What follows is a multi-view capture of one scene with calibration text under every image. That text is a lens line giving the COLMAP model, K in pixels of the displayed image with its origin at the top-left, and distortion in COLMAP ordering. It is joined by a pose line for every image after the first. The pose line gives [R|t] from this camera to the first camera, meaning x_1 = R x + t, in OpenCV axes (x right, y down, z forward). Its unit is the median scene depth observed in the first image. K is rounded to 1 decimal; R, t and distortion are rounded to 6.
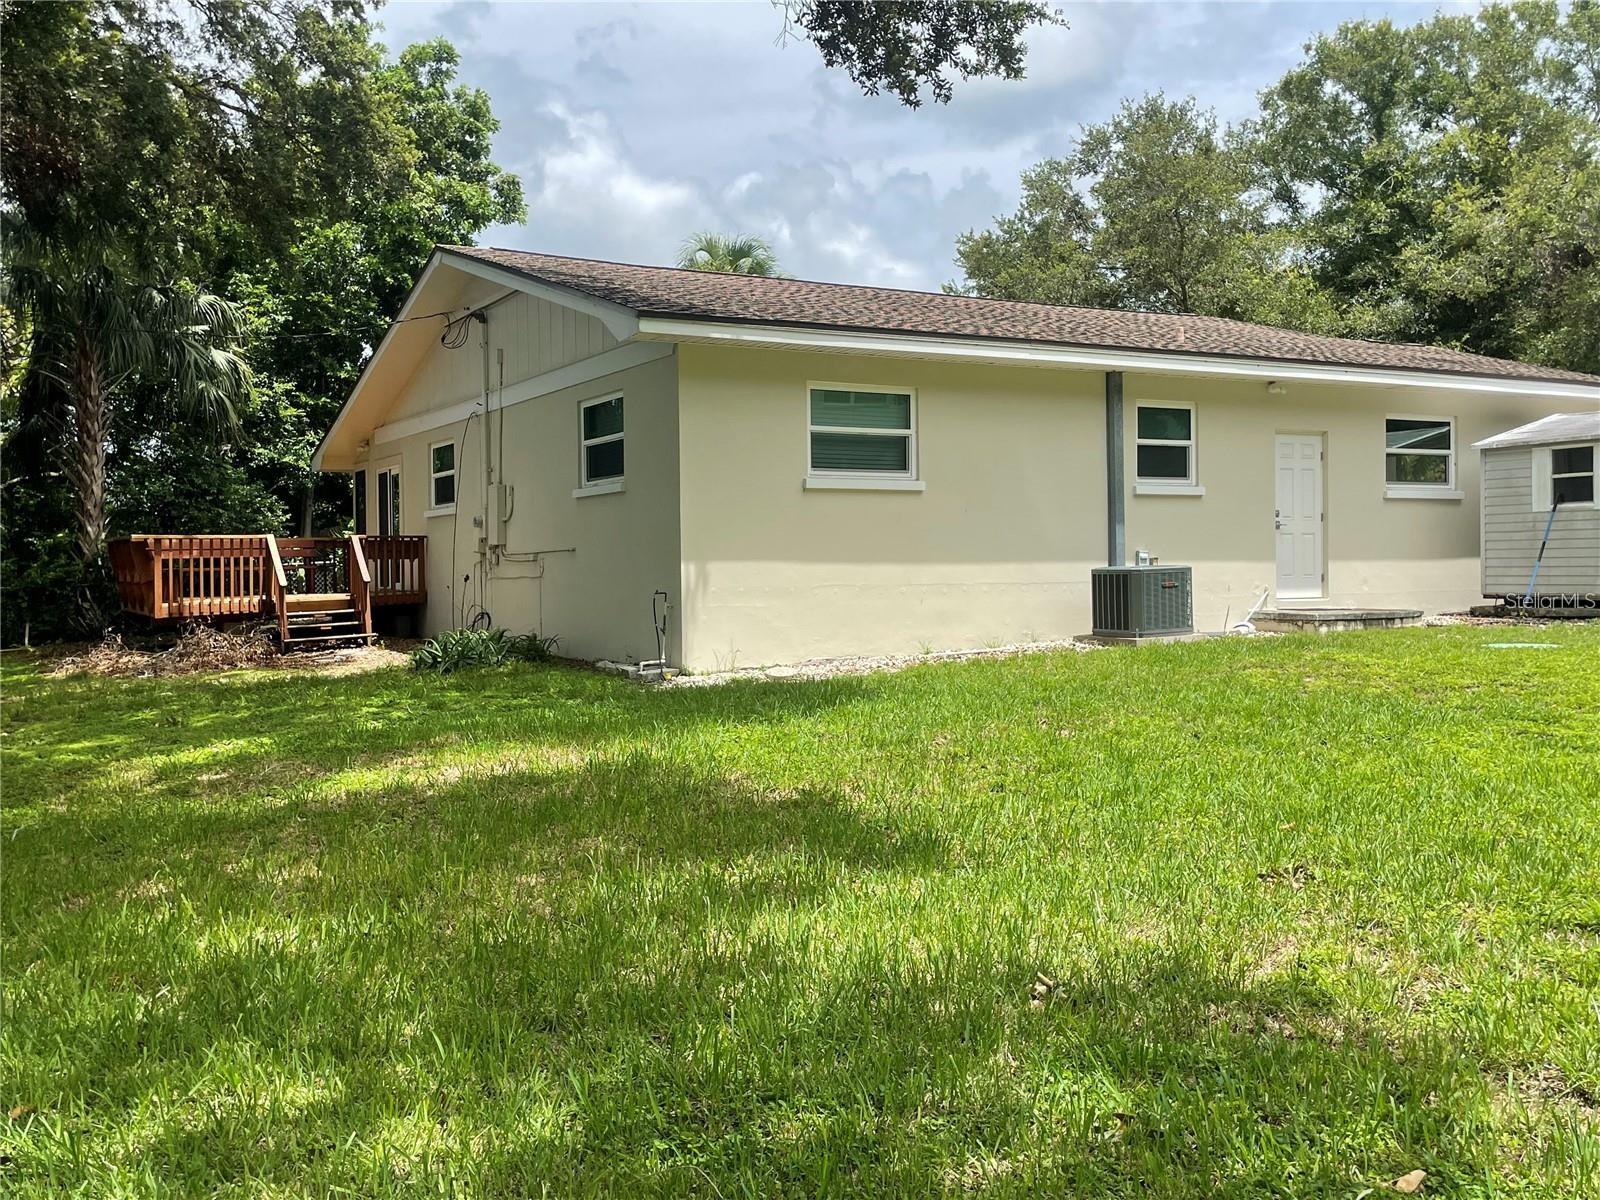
lens RADIAL K [[1491.3, 0, 801.6], [0, 1491.3, 594.7], [0, 0, 1]] dist [0.005417, 0.000000]
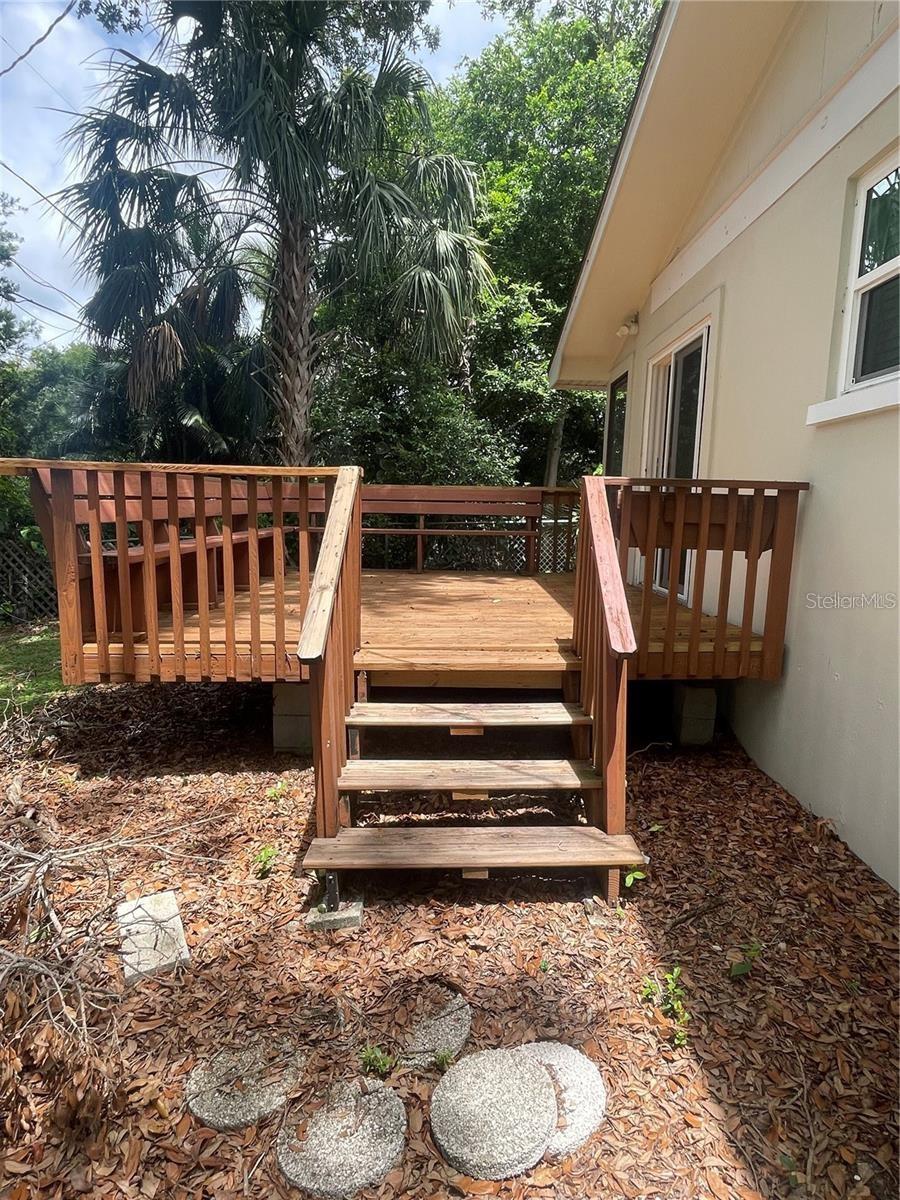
lens RADIAL K [[664.5, 0, 457.7], [0, 664.5, 602.4], [0, 0, 1]] dist [-0.001418, -0.000063]
pose [[0.872540, 0.105065, -0.477111, -0.212445], [-0.043719, 0.989475, 0.137940, -0.025923], [0.486582, -0.099499, 0.867951, 0.718260]]
